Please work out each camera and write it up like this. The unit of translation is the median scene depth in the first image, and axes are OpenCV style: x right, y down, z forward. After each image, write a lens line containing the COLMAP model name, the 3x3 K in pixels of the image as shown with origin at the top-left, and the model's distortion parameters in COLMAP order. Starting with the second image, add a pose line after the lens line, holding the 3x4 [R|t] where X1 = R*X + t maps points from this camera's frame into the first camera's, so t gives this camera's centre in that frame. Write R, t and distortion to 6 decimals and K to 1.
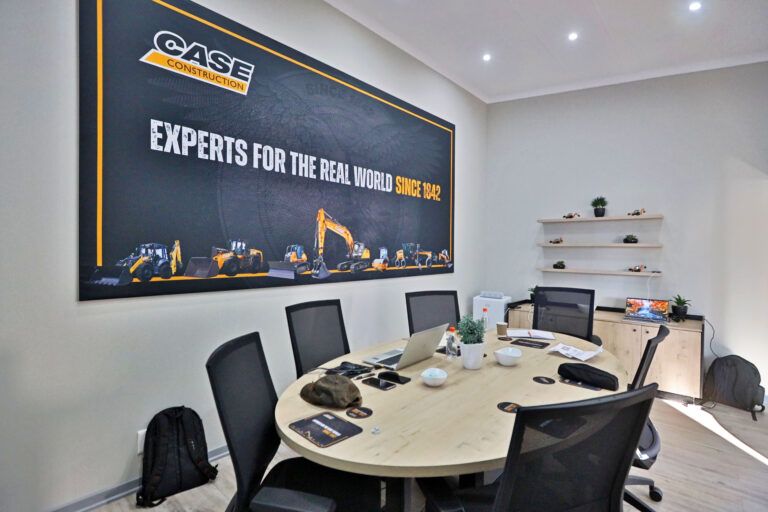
lens RADIAL K [[345.7, 0, 384.0], [0, 345.7, 256.0], [0, 0, 1]] dist [0.001126, 0.000304]
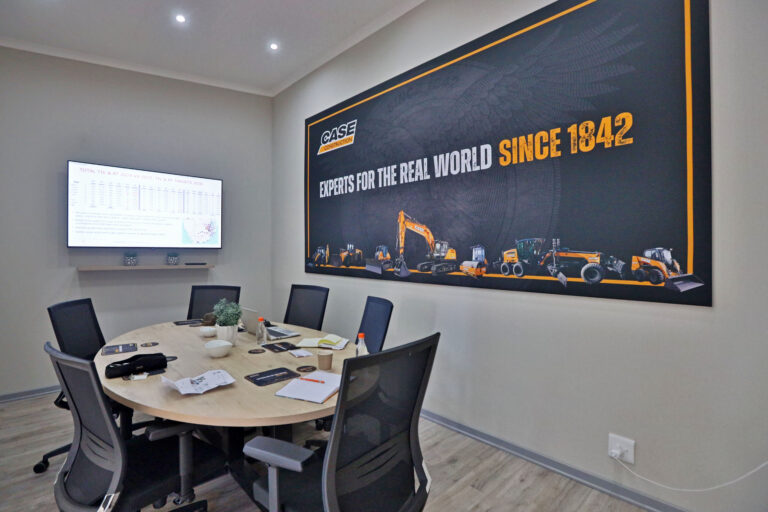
lens RADIAL K [[371.9, 0, 383.4], [0, 371.9, 250.2], [0, 0, 1]] dist [0.000567, 0.000579]
pose [[-0.025967, -0.002978, -0.999658, 0.911253], [-0.017826, 0.999838, -0.002516, -0.011193], [0.999504, 0.017755, -0.026016, 0.925540]]
